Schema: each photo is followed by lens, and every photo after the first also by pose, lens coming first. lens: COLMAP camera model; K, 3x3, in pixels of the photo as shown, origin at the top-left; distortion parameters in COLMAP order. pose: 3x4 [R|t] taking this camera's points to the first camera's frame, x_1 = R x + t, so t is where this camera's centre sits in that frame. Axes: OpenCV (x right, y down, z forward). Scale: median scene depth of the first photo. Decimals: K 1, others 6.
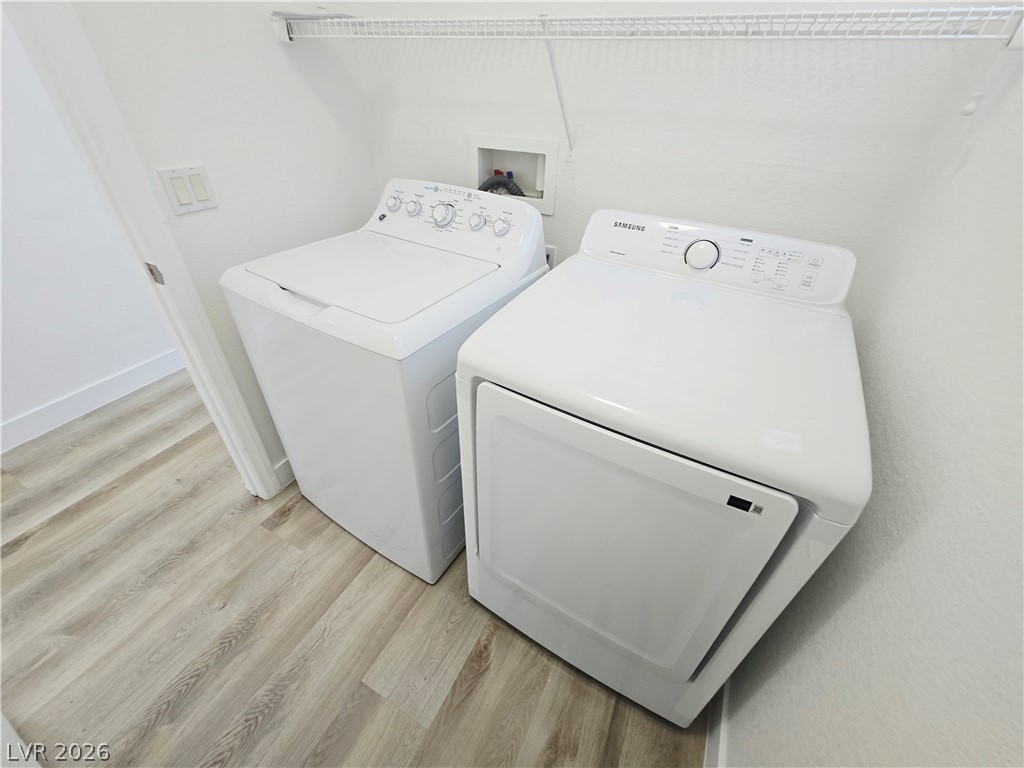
lens RADIAL K [[422.7, 0, 511.7], [0, 422.7, 375.7], [0, 0, 1]] dist [0.000737, 0.000765]
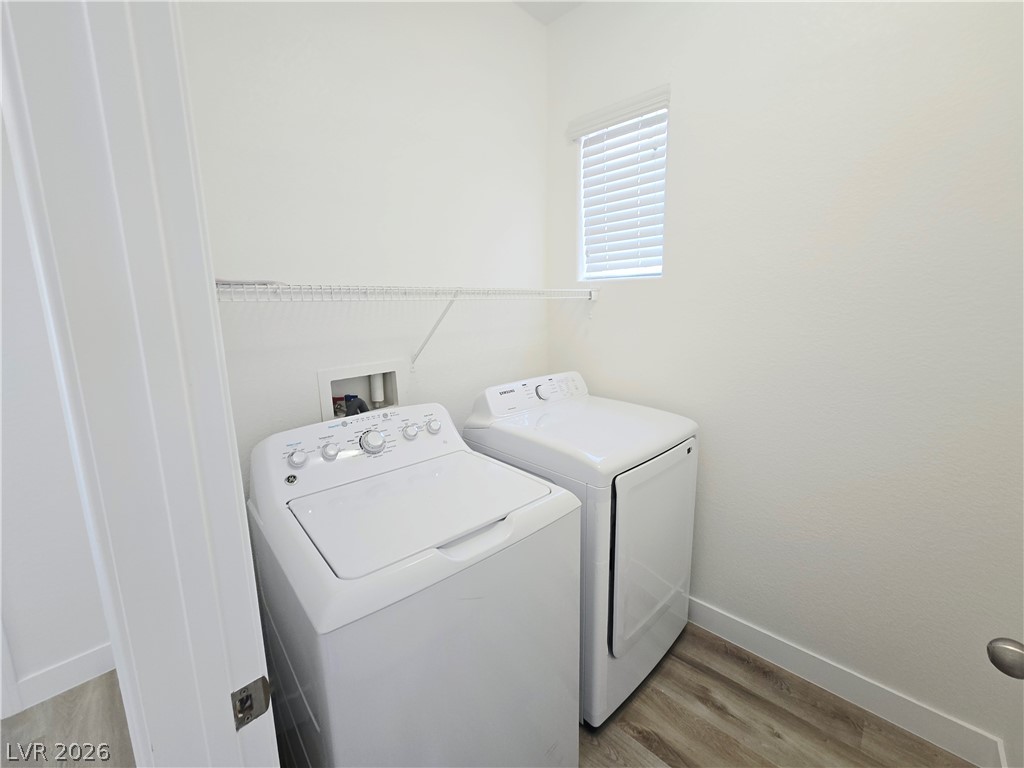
lens RADIAL K [[422.7, 0, 511.7], [0, 422.7, 375.7], [0, 0, 1]] dist [0.000737, 0.000765]
pose [[0.286890, -0.202794, 0.936252, -1.062125], [0.574708, 0.818358, 0.001154, -0.353697], [-0.766424, 0.537741, 0.351326, 0.356162]]
